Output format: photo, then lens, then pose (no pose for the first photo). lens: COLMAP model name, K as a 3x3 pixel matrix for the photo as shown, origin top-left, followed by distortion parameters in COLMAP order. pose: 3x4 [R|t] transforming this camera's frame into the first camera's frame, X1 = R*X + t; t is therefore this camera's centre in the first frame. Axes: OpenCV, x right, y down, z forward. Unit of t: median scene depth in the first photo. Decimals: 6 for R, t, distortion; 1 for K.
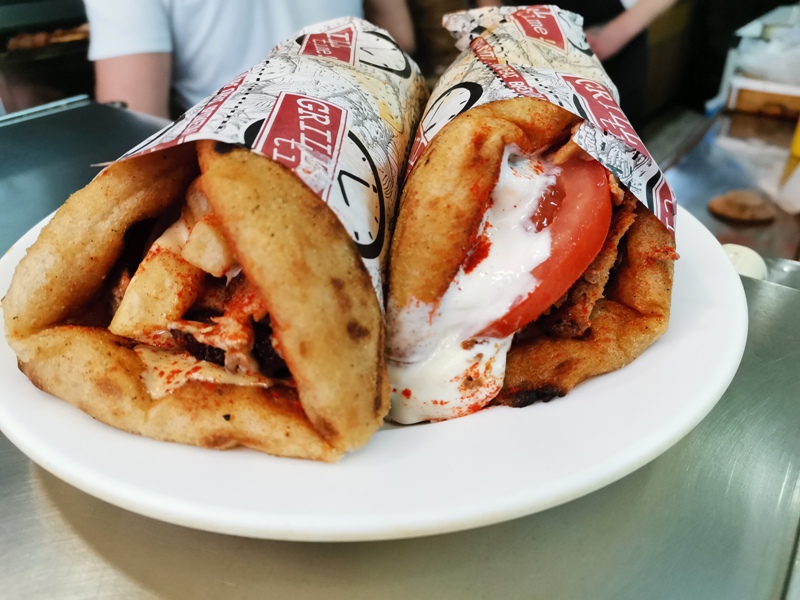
lens RADIAL K [[599.5, 0, 402.4], [0, 599.5, 322.6], [0, 0, 1]] dist [0.057883, -0.205133]
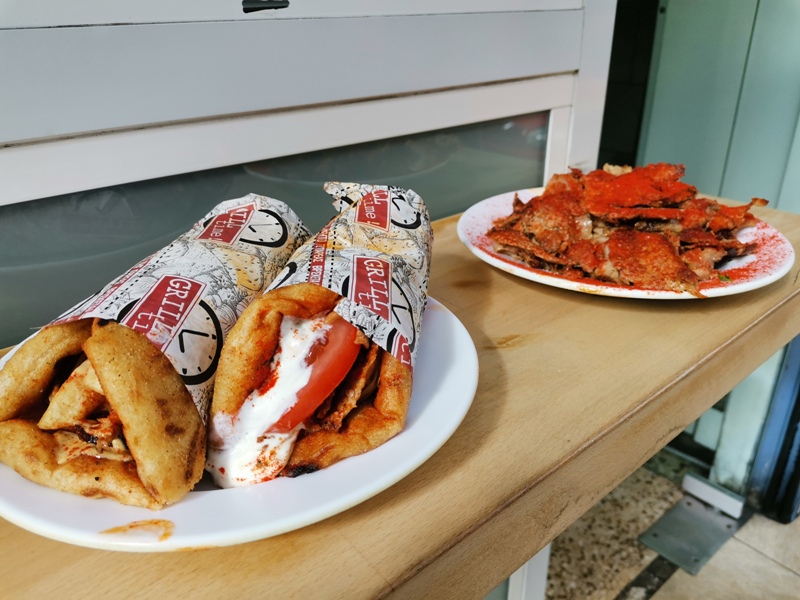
lens RADIAL K [[599.5, 0, 402.4], [0, 599.5, 322.6], [0, 0, 1]] dist [0.057883, -0.205133]
pose [[0.998671, 0.013346, -0.049780, 0.575718], [-0.019391, 0.992217, -0.122999, -0.080334], [0.047751, 0.123801, 0.991157, -0.603350]]
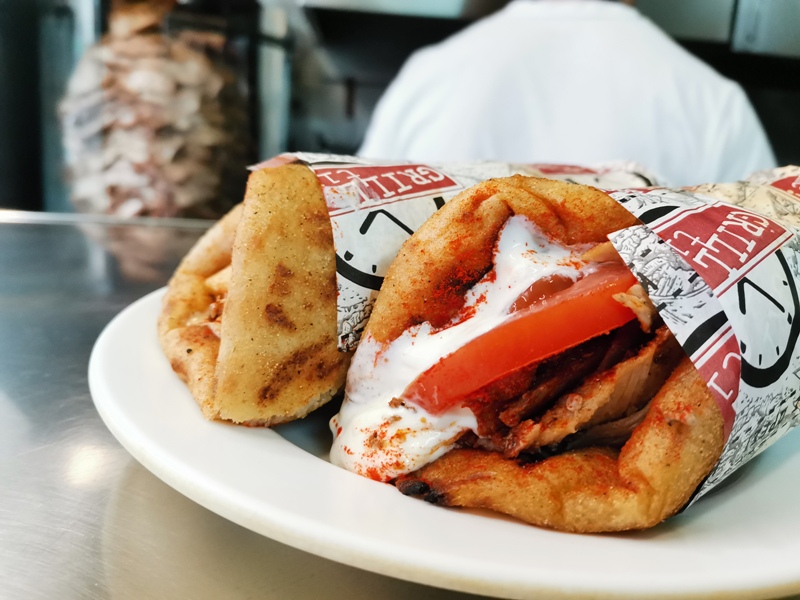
lens RADIAL K [[619.1, 0, 403.0], [0, 619.1, 331.1], [0, 0, 1]] dist [-0.008841, -0.002808]
pose [[0.657329, 0.290426, -0.695393, 0.761224], [-0.496887, 0.860792, -0.110185, 0.041958], [0.566588, 0.417959, 0.710132, 0.313739]]
